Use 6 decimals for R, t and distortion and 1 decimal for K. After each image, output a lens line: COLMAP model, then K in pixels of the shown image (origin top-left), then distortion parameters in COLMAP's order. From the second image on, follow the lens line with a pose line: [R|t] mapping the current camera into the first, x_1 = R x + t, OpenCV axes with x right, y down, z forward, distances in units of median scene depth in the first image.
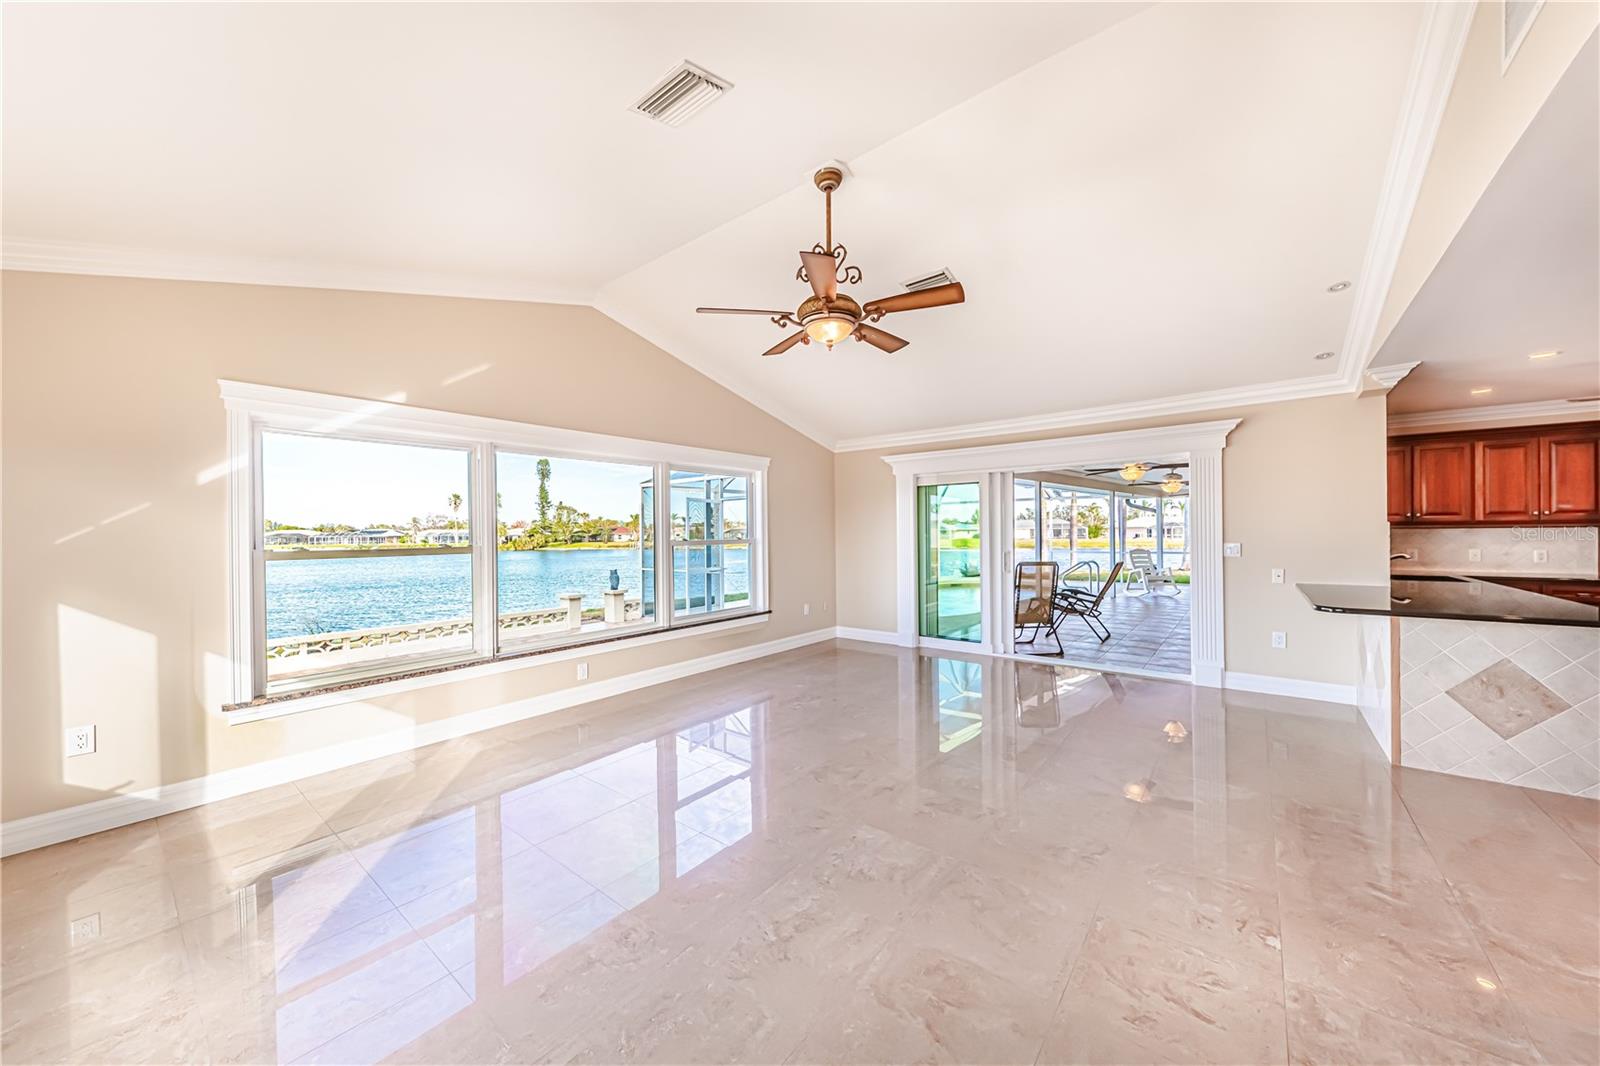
lens RADIAL K [[560.8, 0, 804.6], [0, 560.8, 535.0], [0, 0, 1]] dist [0.016905, -0.008815]
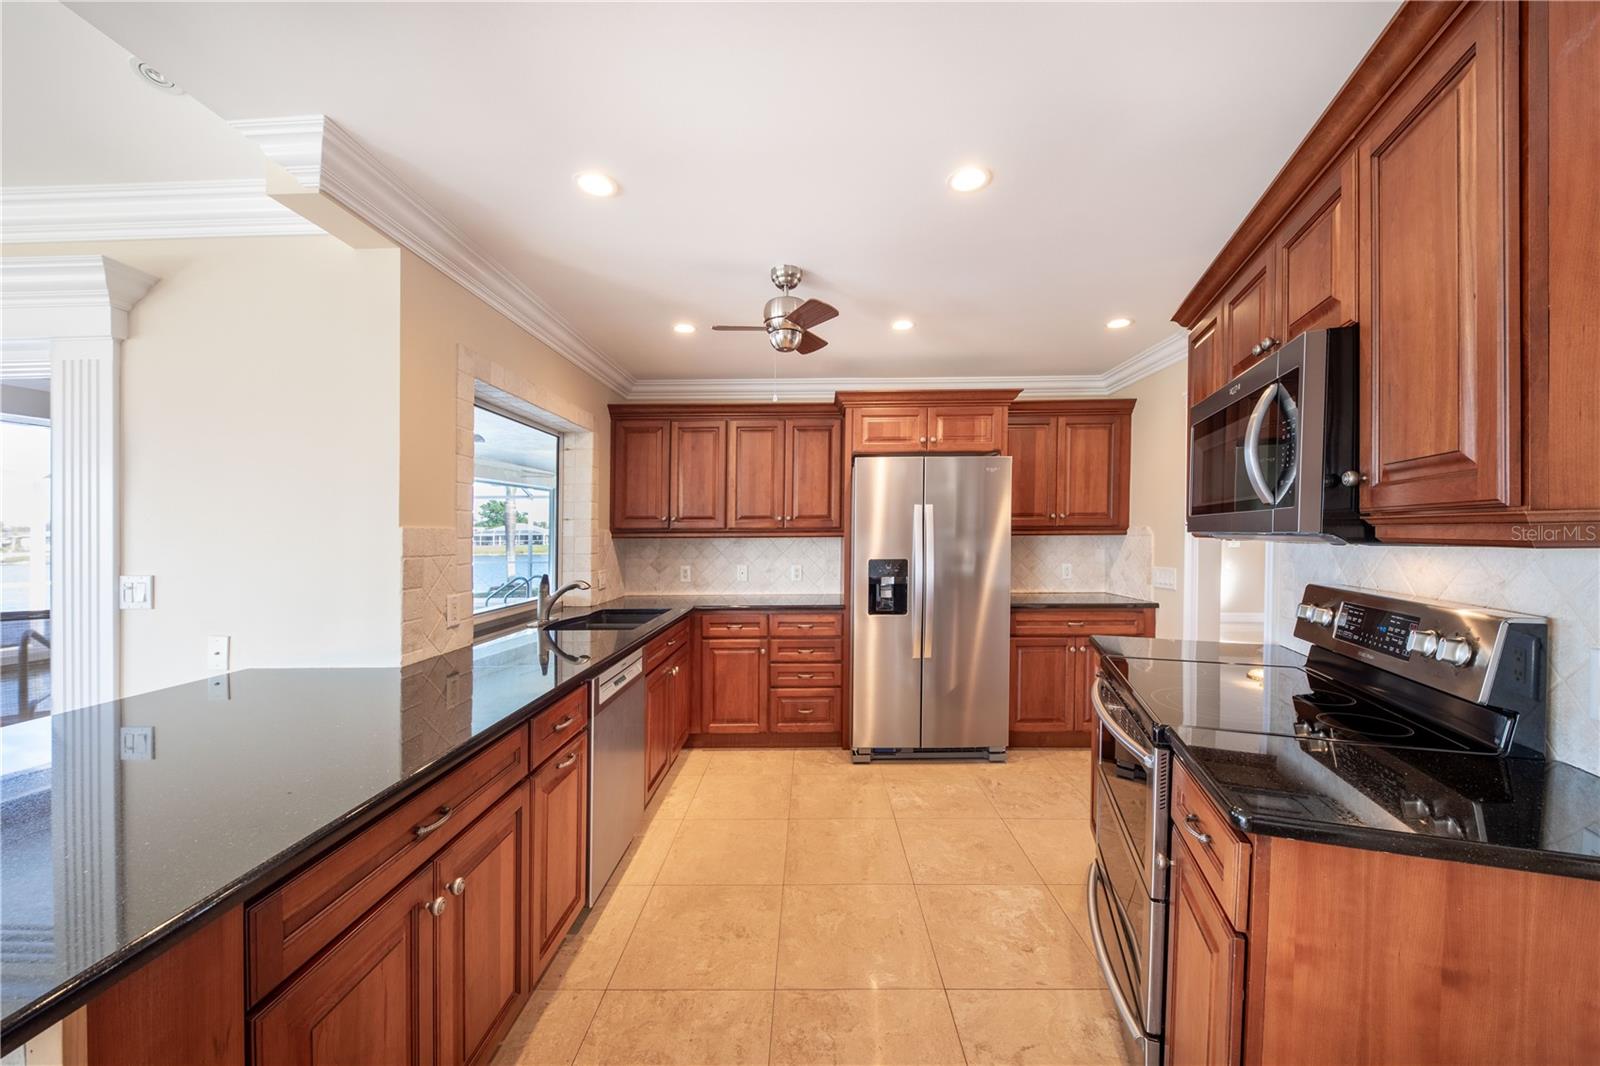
lens RADIAL K [[560.8, 0, 804.6], [0, 560.8, 535.0], [0, 0, 1]] dist [0.016905, -0.008815]
pose [[0.795769, 0.005123, 0.605579, 0.898837], [-0.000123, 0.999966, -0.008298, -0.010957], [-0.605600, 0.006529, 0.795742, 0.390375]]
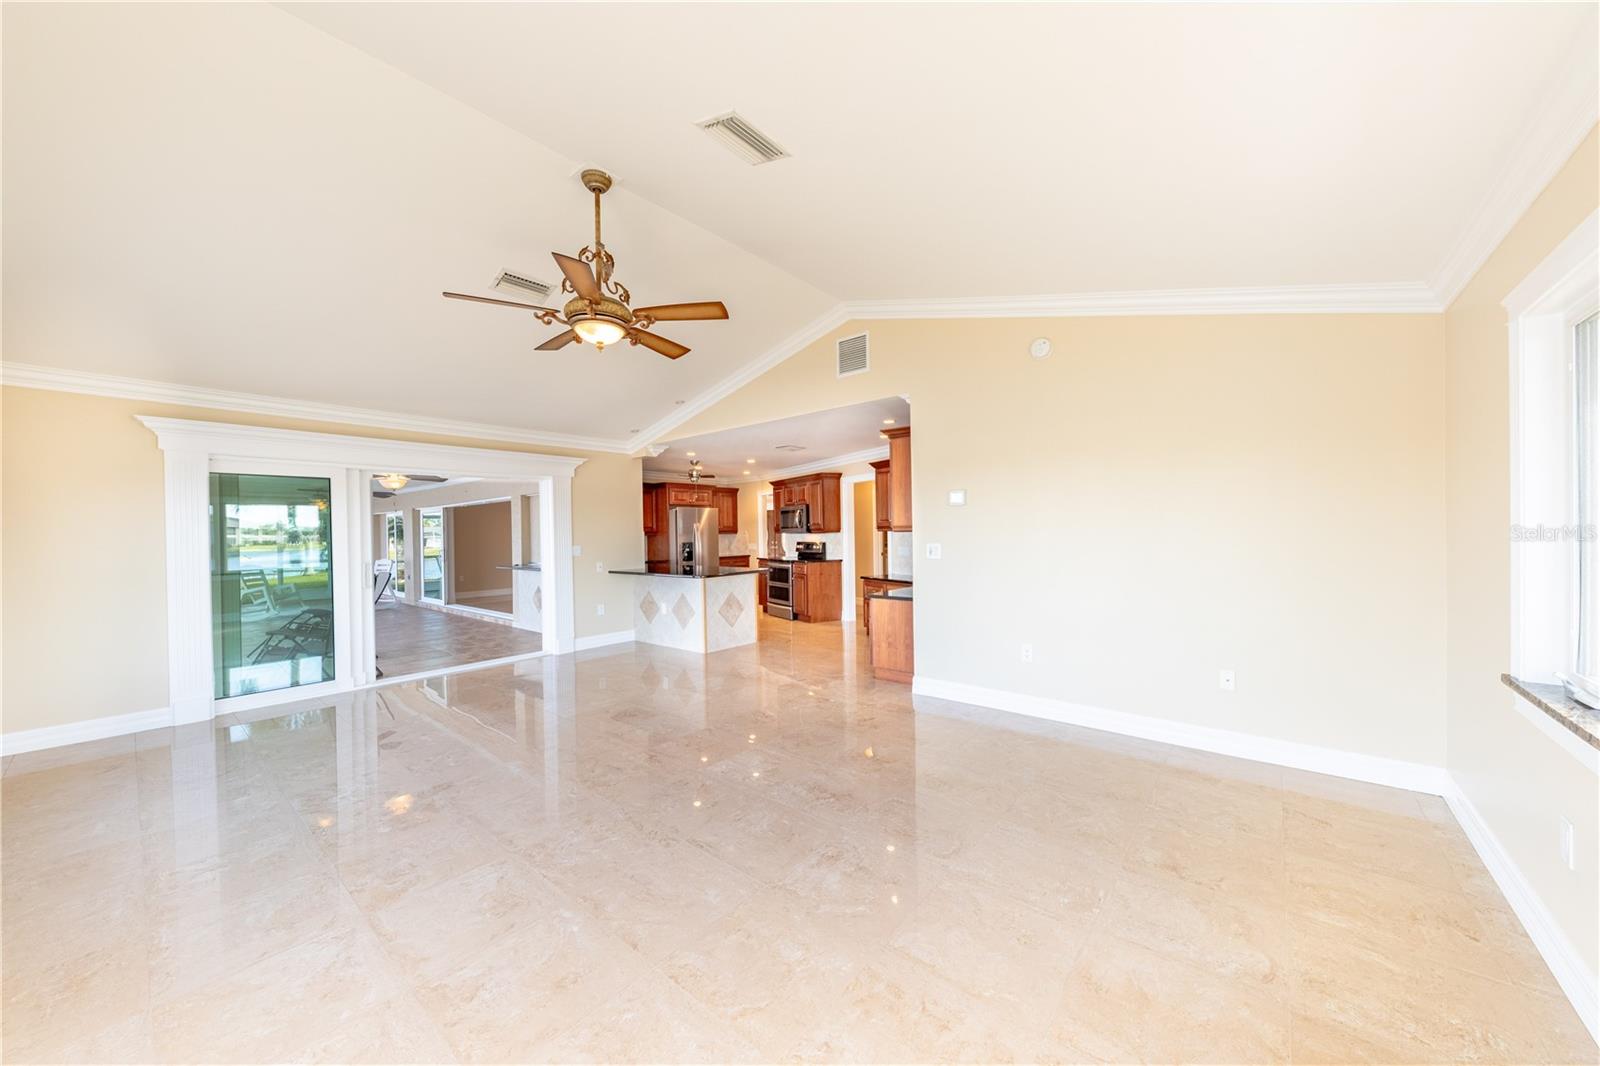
lens RADIAL K [[560.8, 0, 804.6], [0, 560.8, 535.0], [0, 0, 1]] dist [0.016905, -0.008815]
pose [[0.018632, 0.005394, 0.999812, -0.639886], [0.019812, 0.999787, -0.005763, 0.006397], [-0.999630, 0.019915, 0.018521, 0.421811]]
